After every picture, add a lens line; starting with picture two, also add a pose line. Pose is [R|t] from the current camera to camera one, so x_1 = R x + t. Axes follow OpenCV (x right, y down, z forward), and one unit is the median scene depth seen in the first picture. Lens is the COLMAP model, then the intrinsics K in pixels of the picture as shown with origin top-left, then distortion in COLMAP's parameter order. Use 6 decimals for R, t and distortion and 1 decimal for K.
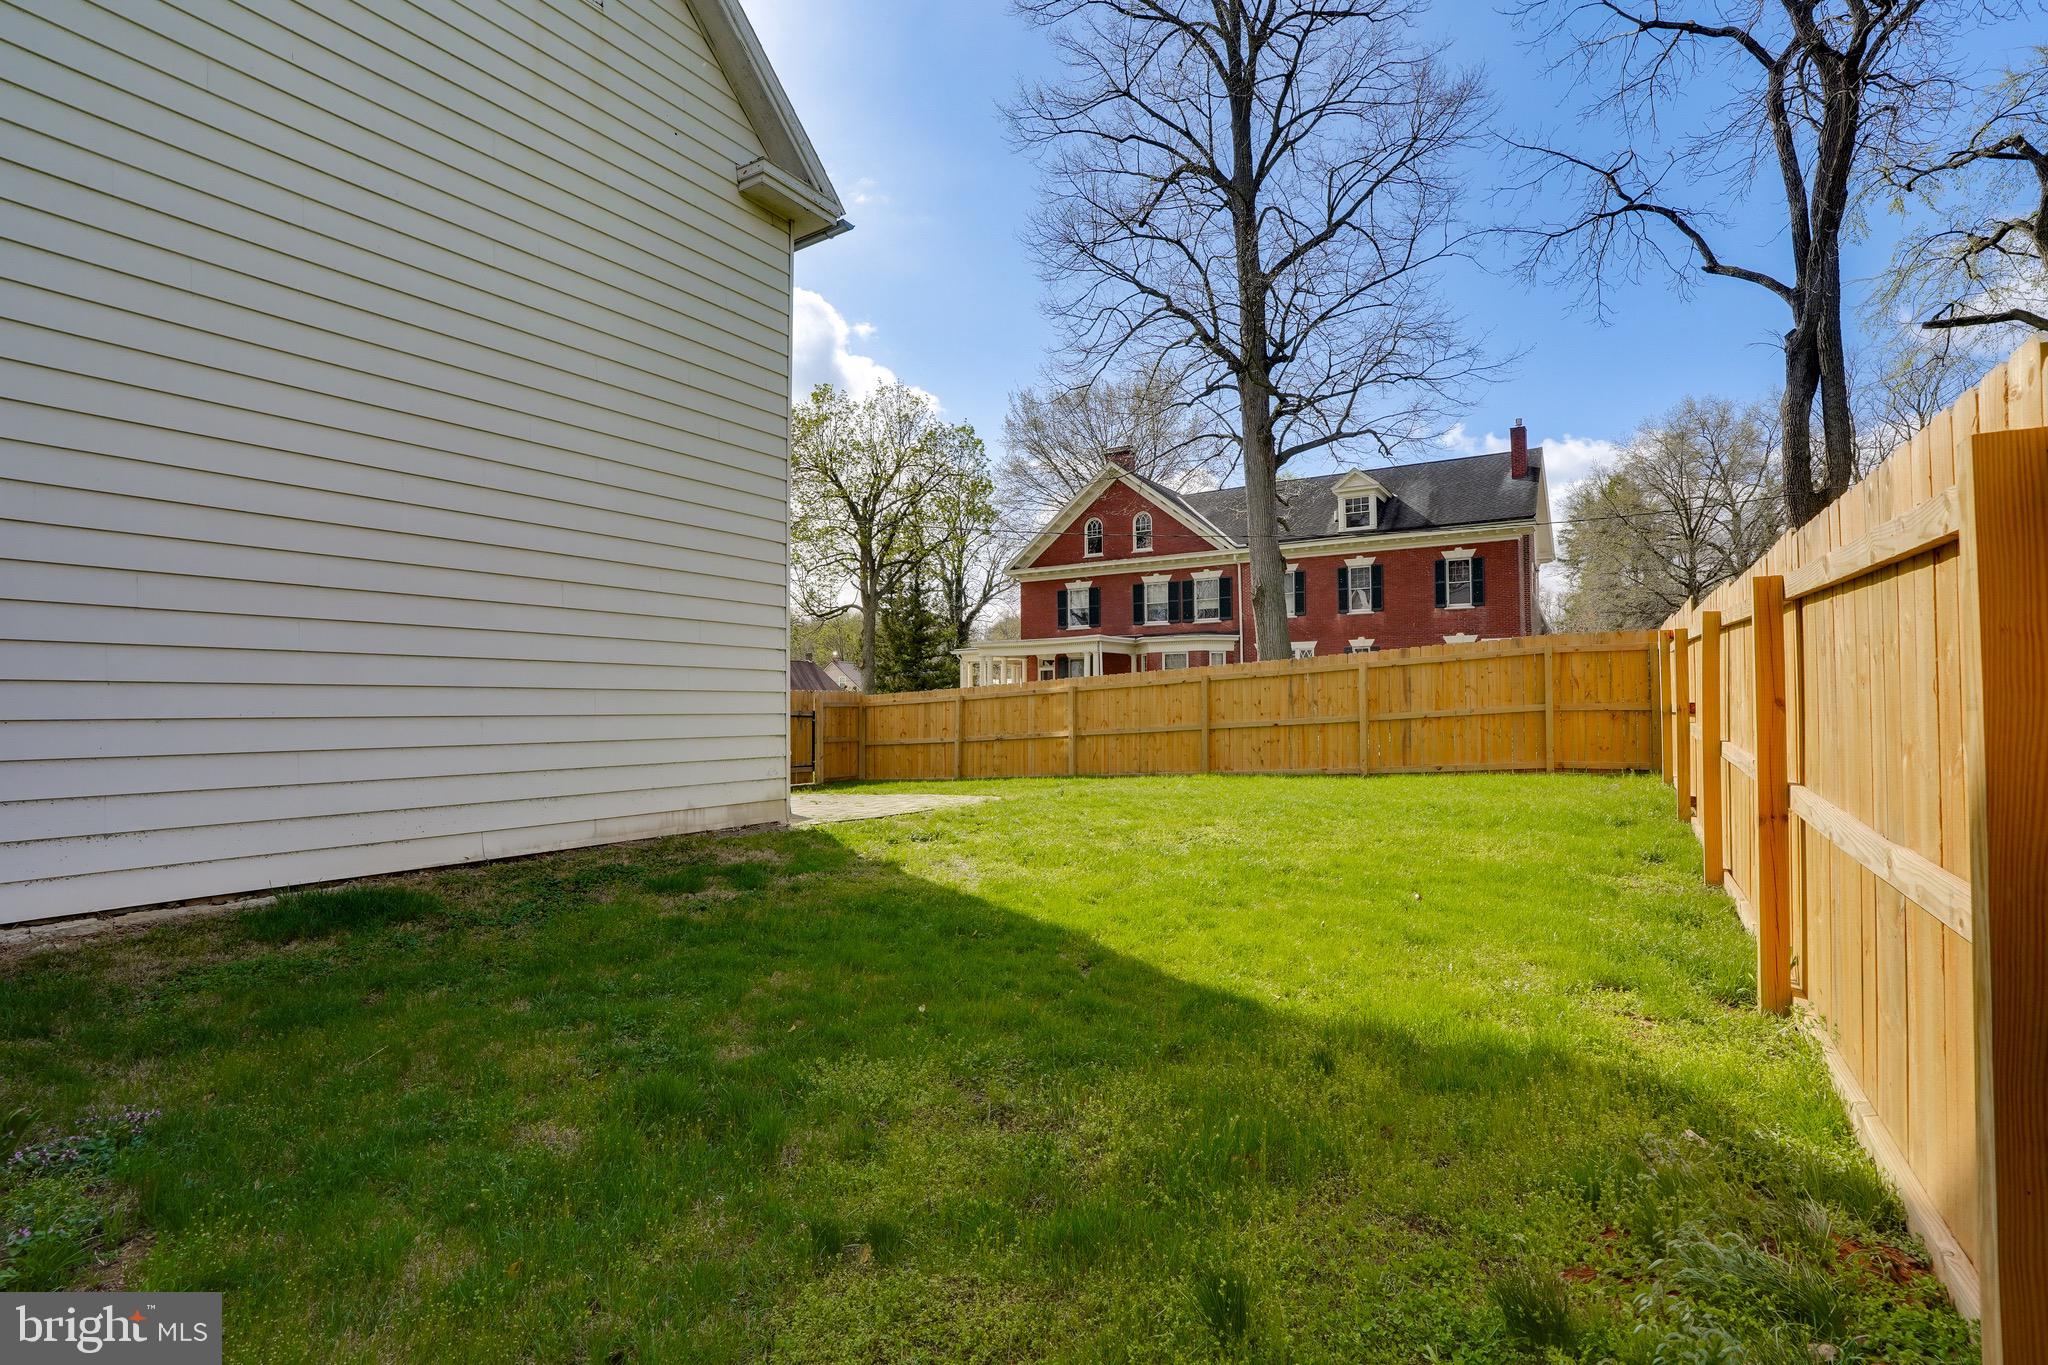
lens RADIAL K [[949.3, 0, 1024.0], [0, 949.3, 682.5], [0, 0, 1]] dist [-0.064577, 0.023557]
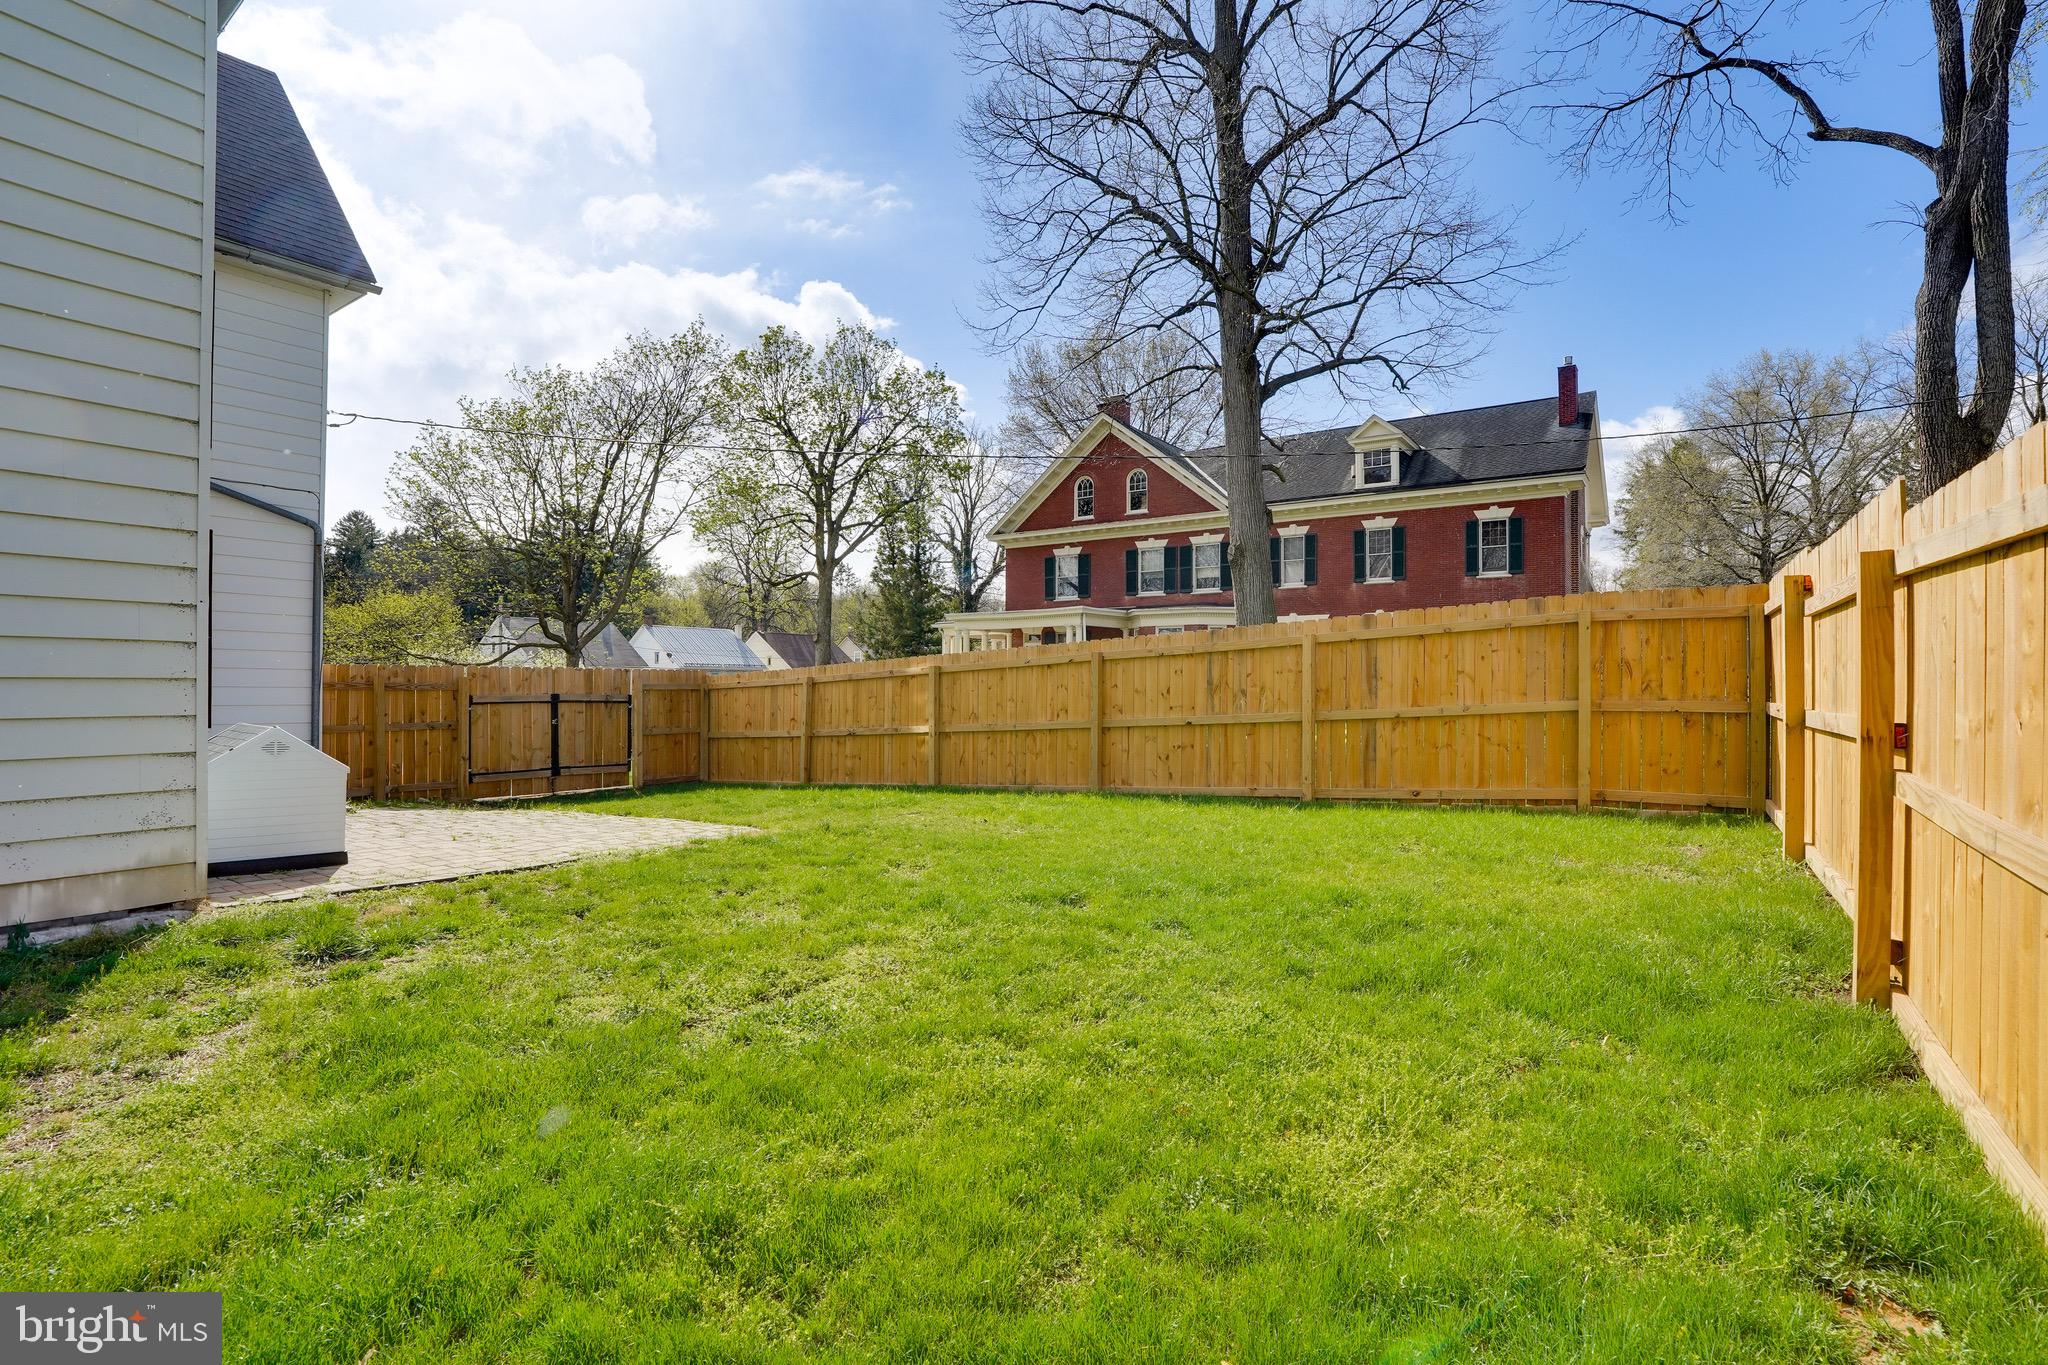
lens RADIAL K [[949.3, 0, 1024.0], [0, 949.3, 682.5], [0, 0, 1]] dist [-0.064577, 0.023557]
pose [[0.998987, 0.007472, -0.044368, 0.092412], [-0.006336, 0.999650, 0.025689, -0.001590], [0.044544, -0.025382, 0.998685, 0.153924]]
